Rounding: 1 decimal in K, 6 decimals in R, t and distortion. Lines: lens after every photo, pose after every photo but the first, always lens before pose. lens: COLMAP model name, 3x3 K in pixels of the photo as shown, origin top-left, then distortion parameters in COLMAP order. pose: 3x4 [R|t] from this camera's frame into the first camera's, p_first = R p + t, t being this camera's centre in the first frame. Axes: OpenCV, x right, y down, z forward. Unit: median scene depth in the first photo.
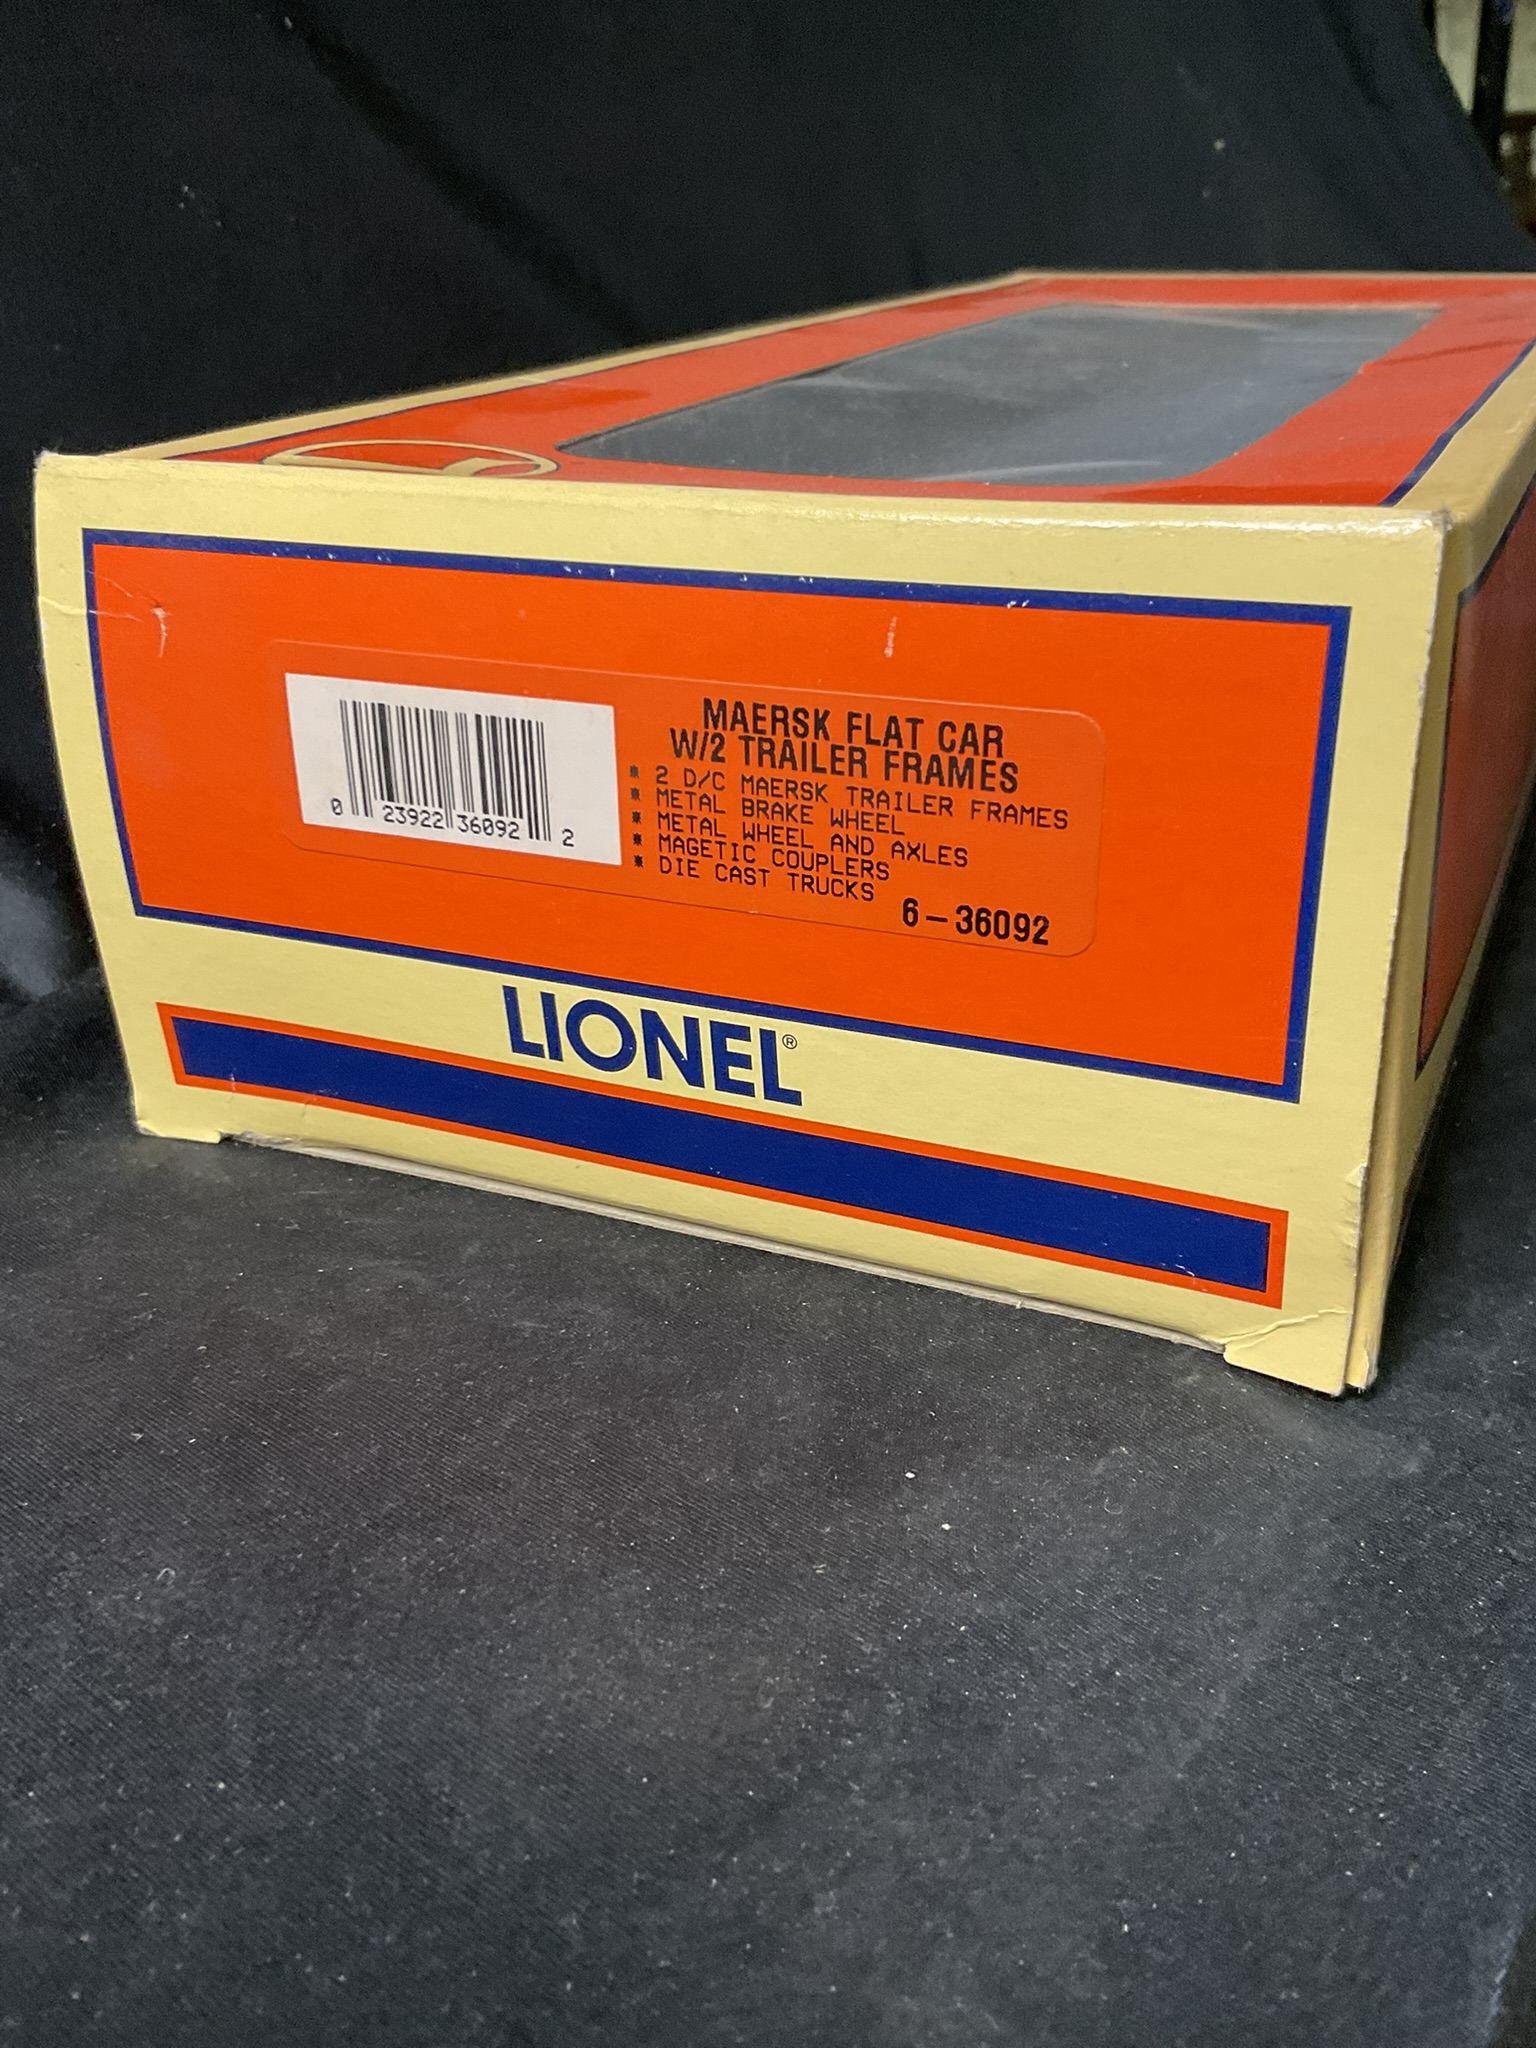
lens RADIAL K [[1890.1, 0, 765.7], [0, 1890.1, 979.2], [0, 0, 1]] dist [0.128604, -0.222956]
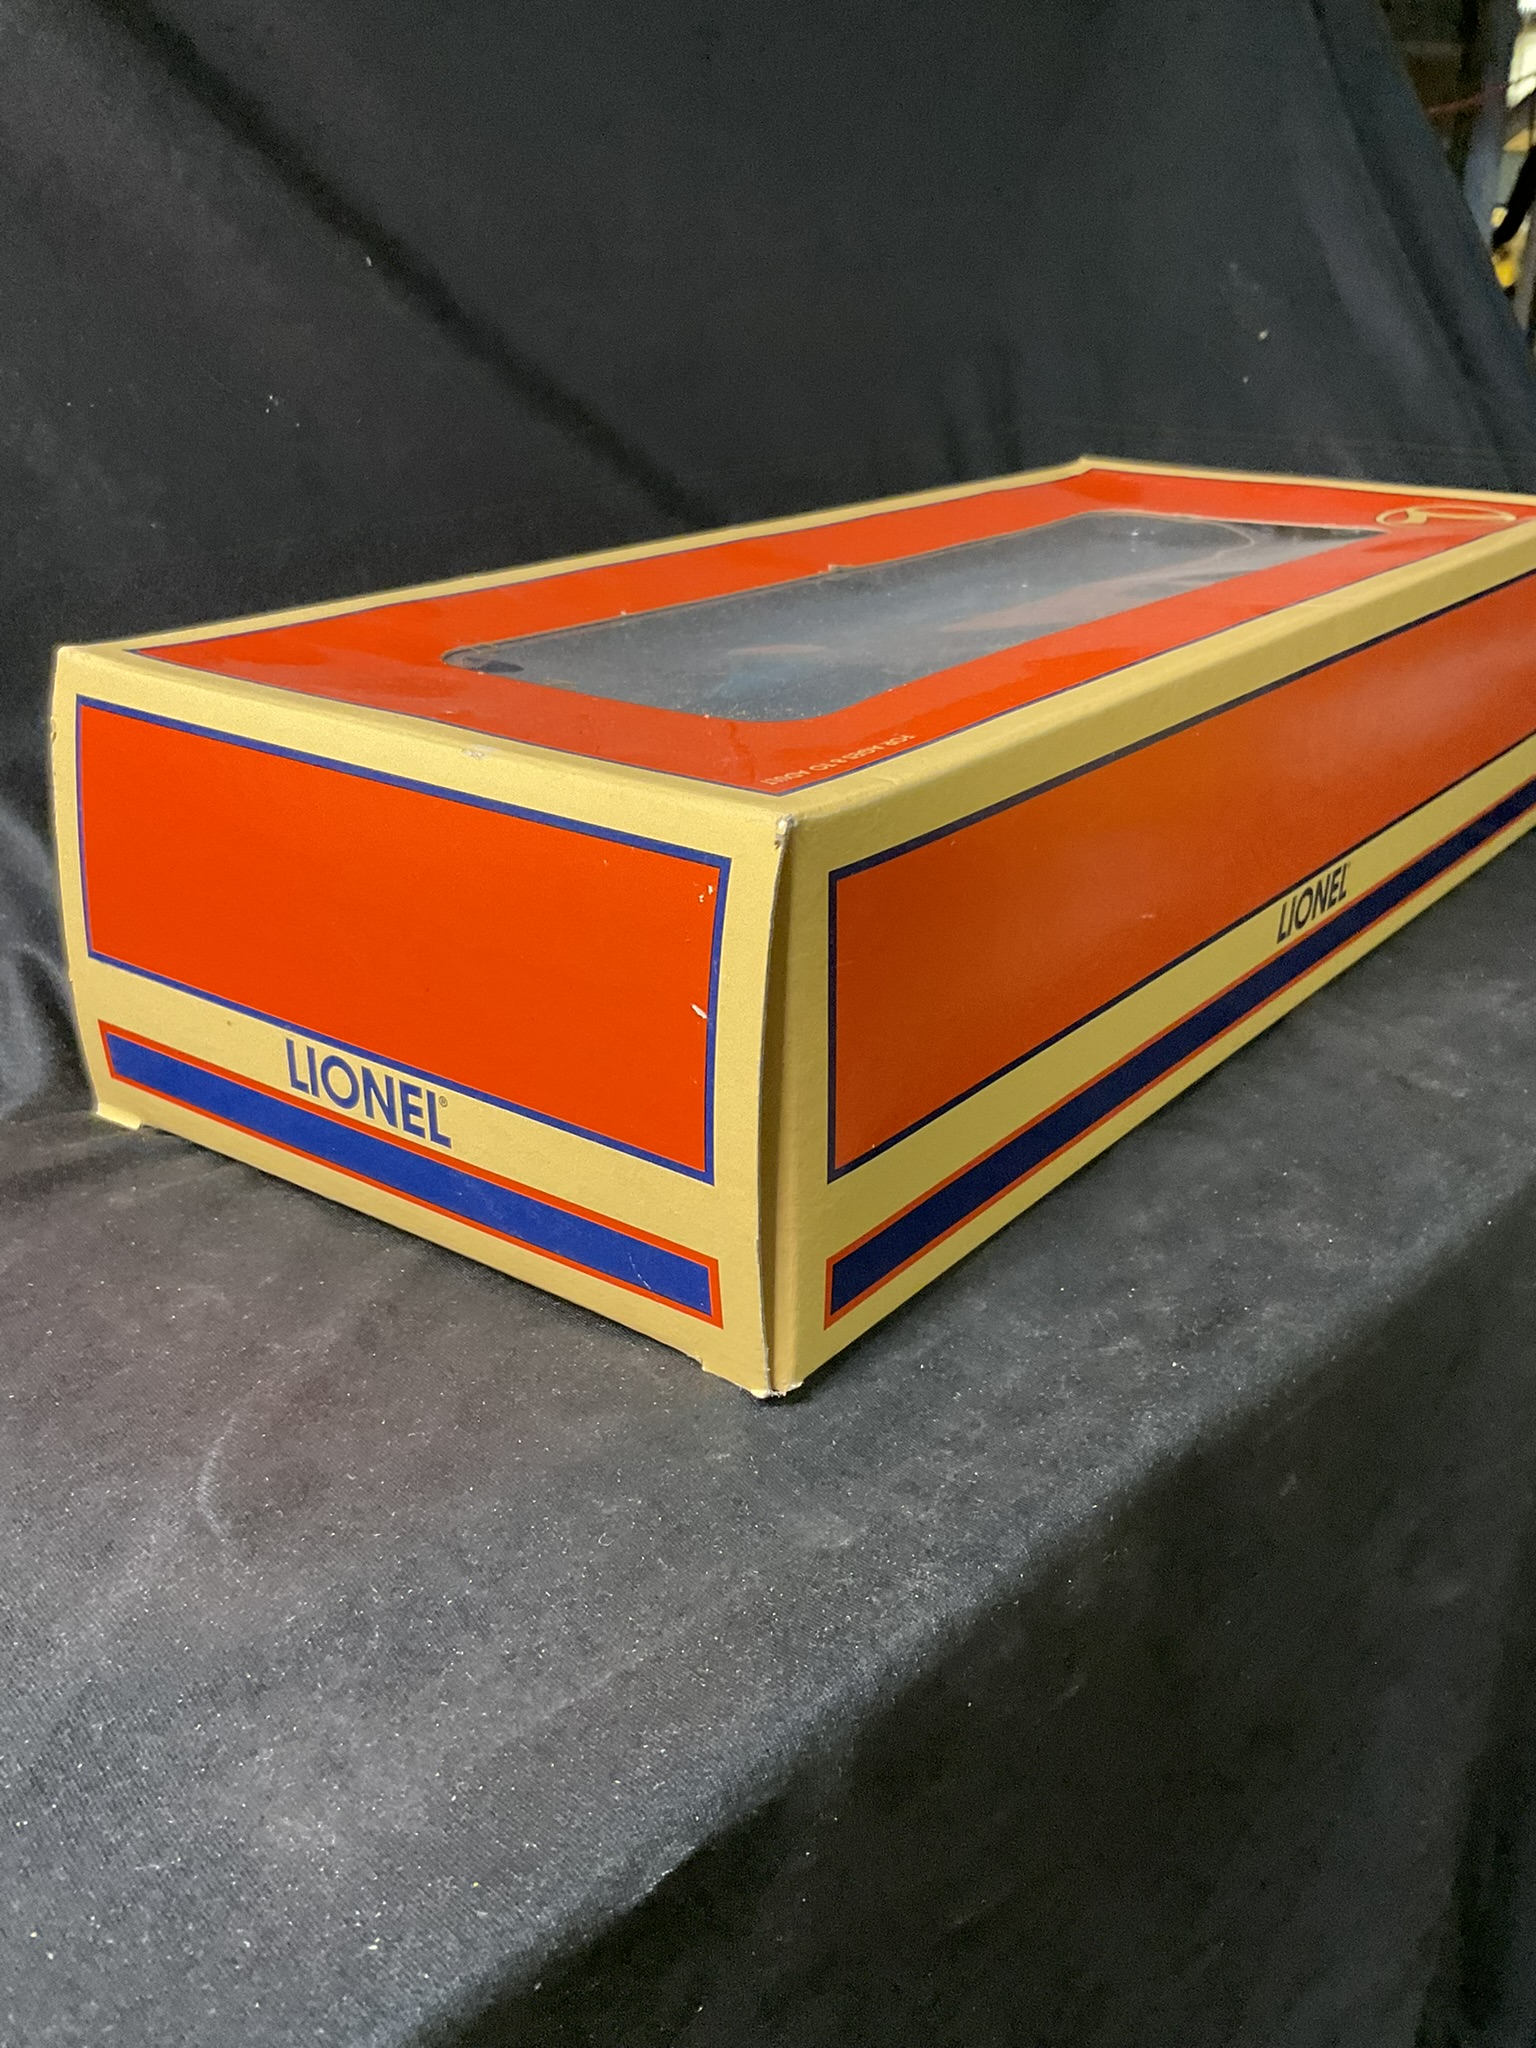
lens RADIAL K [[1890.1, 0, 765.7], [0, 1890.1, 979.2], [0, 0, 1]] dist [0.128604, -0.222956]
pose [[0.978196, 0.125554, -0.165436, 0.463246], [-0.134125, 0.990089, -0.041649, -0.030830], [0.158567, 0.062930, 0.985341, -0.375087]]
